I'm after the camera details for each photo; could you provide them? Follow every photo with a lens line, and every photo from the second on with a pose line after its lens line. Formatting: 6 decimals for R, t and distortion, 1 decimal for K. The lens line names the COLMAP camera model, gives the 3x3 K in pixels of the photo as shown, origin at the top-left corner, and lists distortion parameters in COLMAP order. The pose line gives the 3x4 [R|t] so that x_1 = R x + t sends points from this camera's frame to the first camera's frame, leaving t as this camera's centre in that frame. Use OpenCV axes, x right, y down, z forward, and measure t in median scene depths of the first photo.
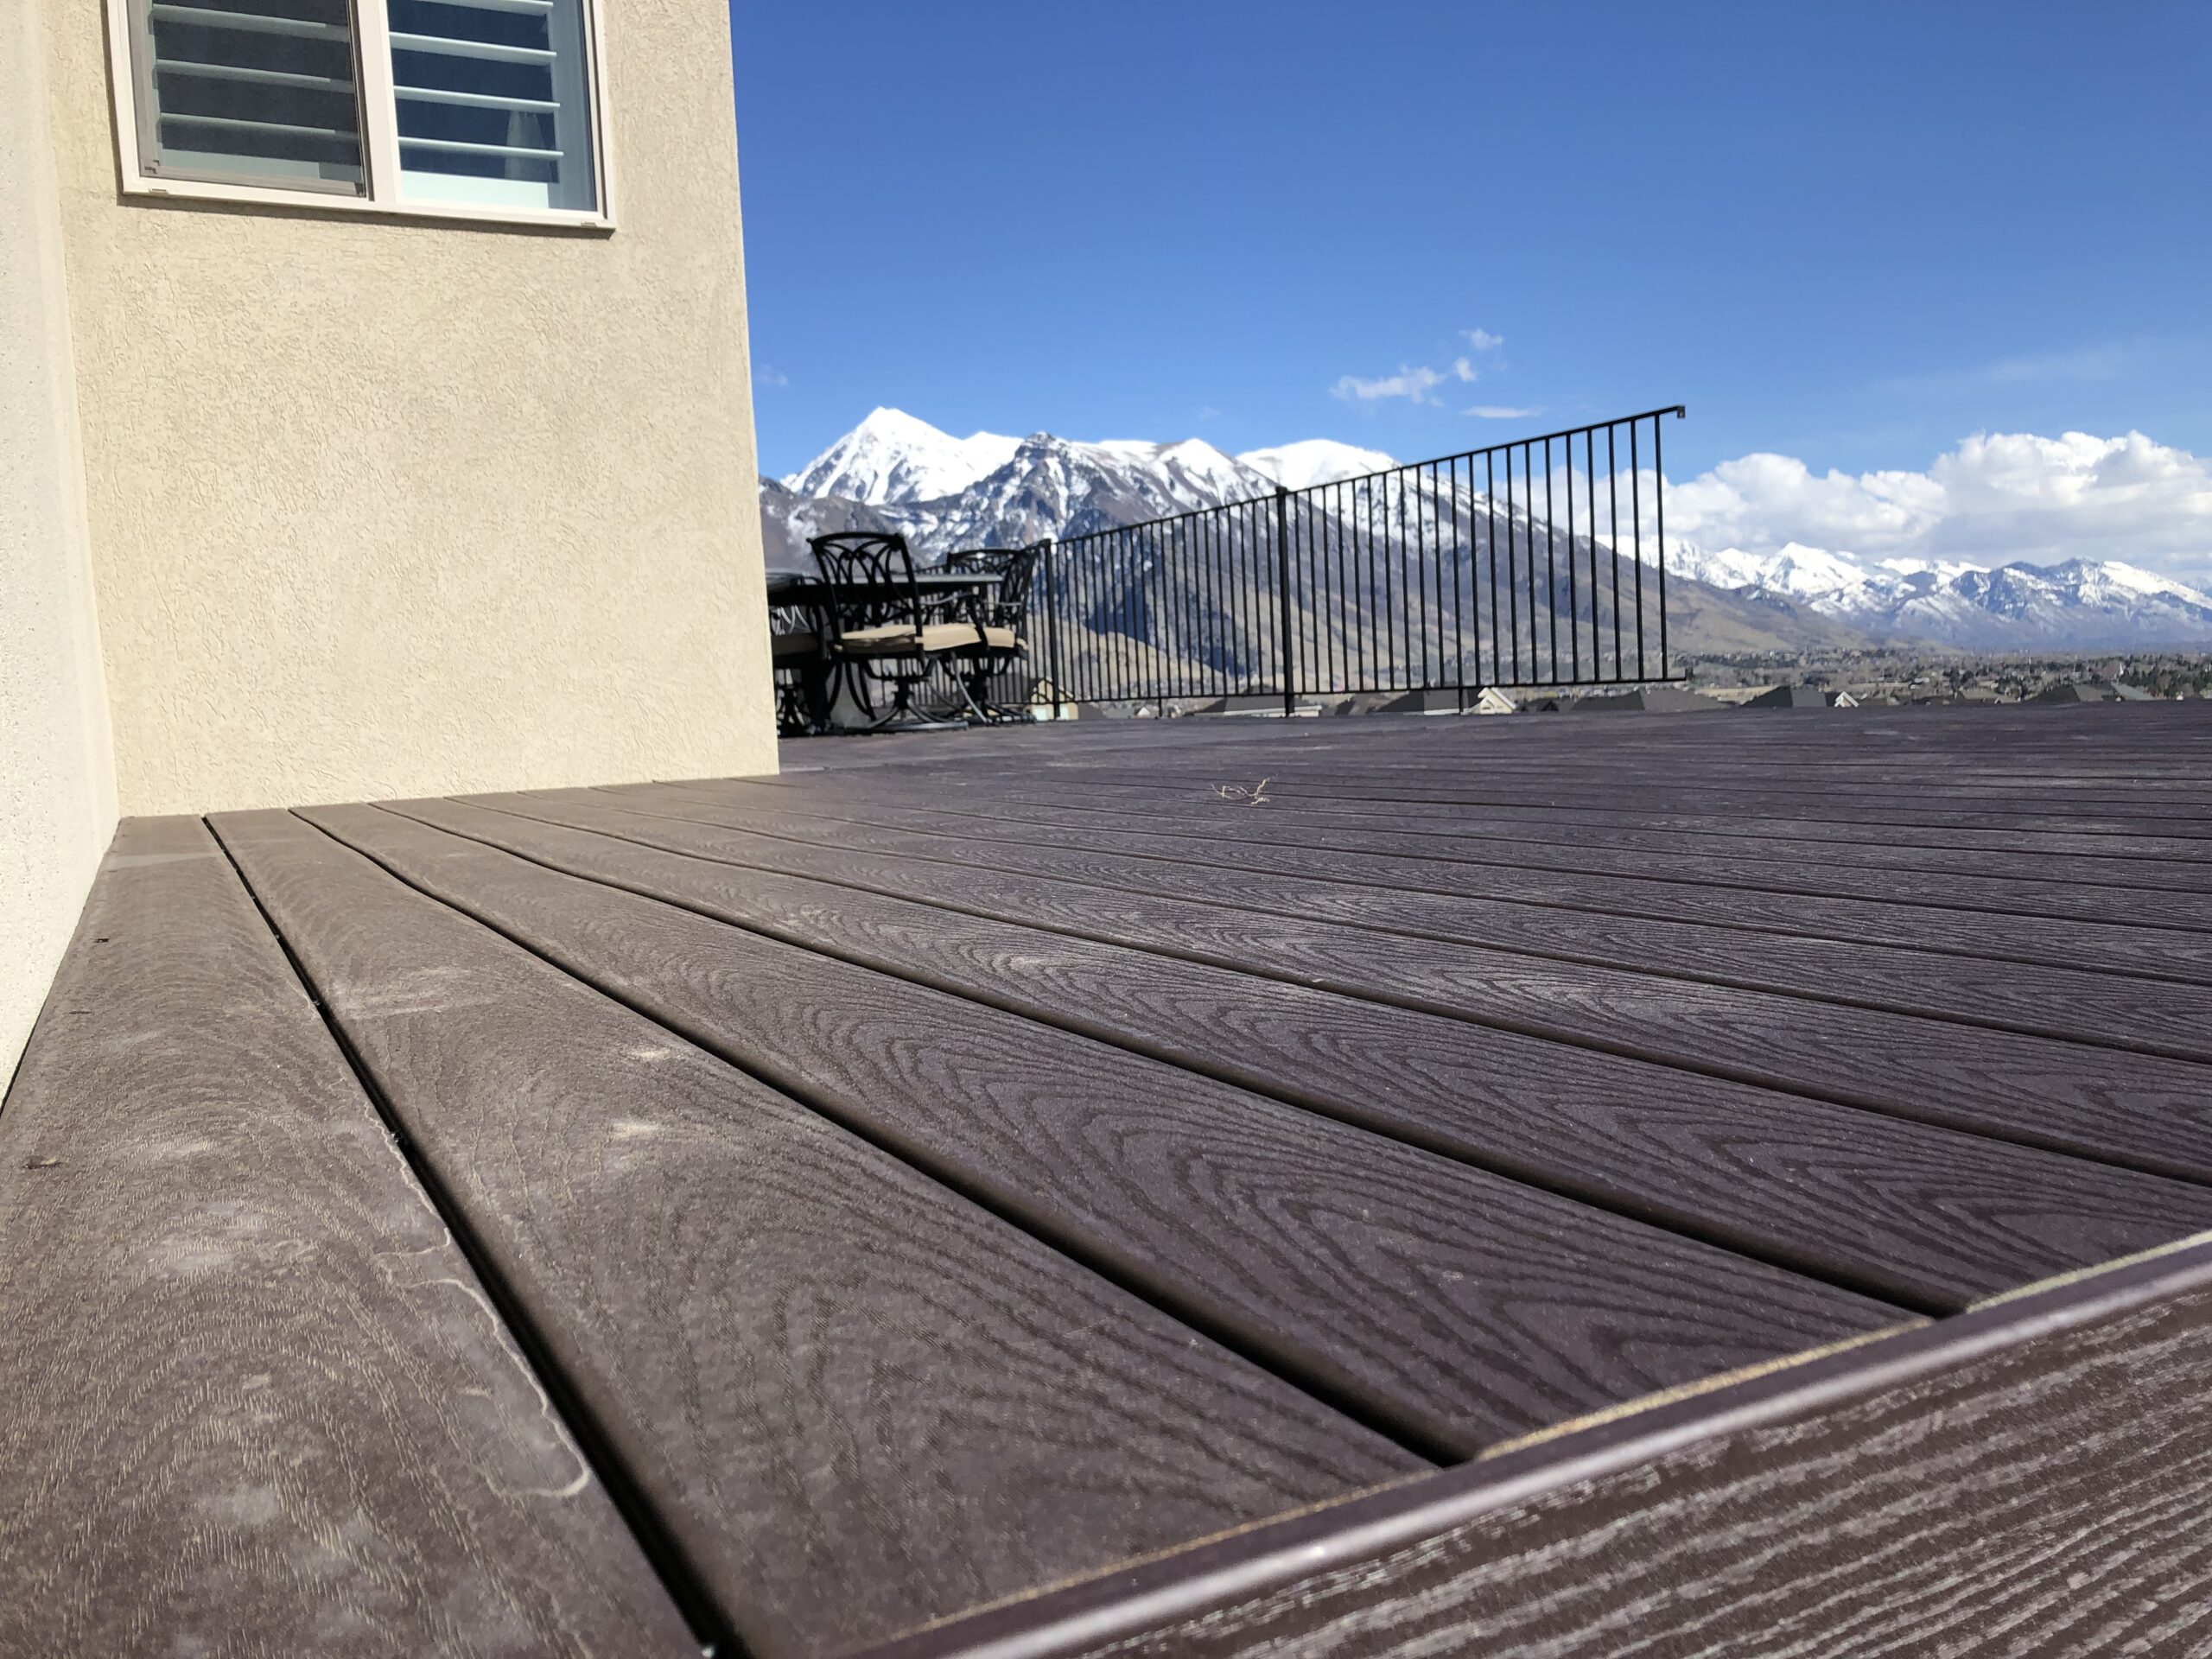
lens RADIAL K [[1791.0, 0, 1132.0], [0, 1791.0, 820.9], [0, 0, 1]] dist [-0.017006, 0.051469]
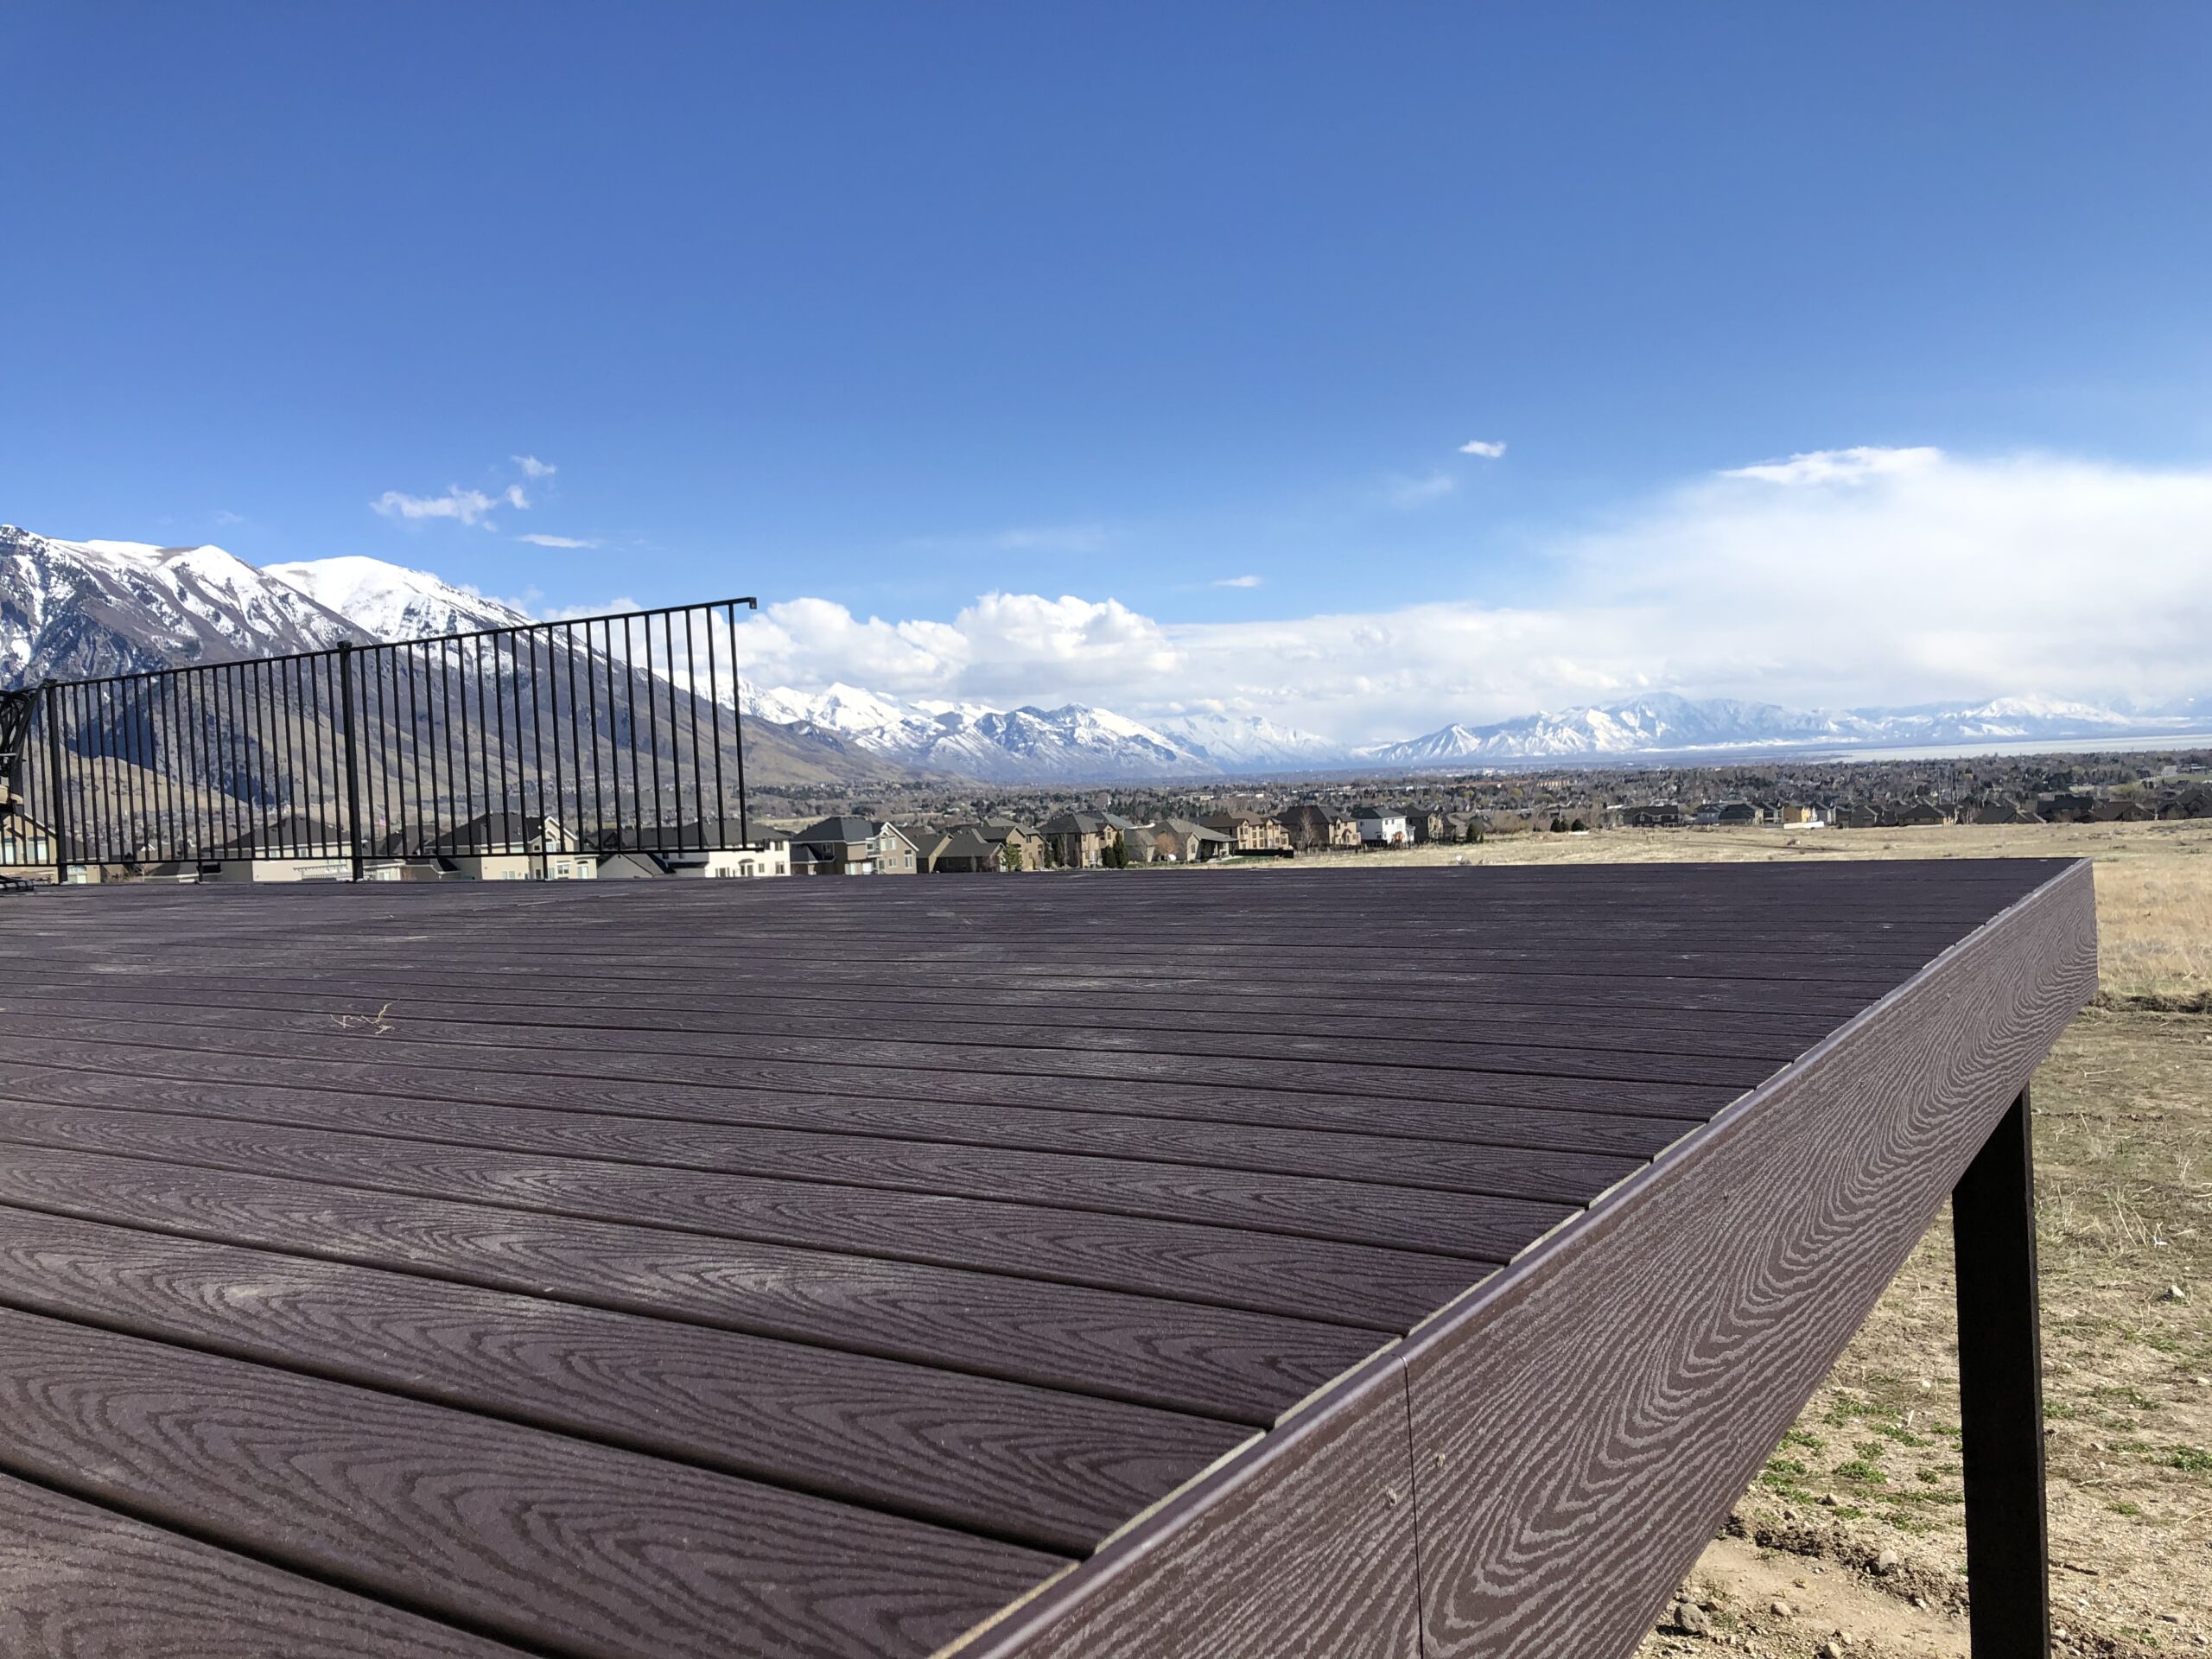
lens RADIAL K [[1791.0, 0, 1132.0], [0, 1791.0, 820.9], [0, 0, 1]] dist [-0.017006, 0.051469]
pose [[0.869647, -0.002530, 0.493667, -0.147237], [0.034725, 0.997824, -0.056057, -0.143660], [-0.492451, 0.065893, 0.867843, -0.223757]]
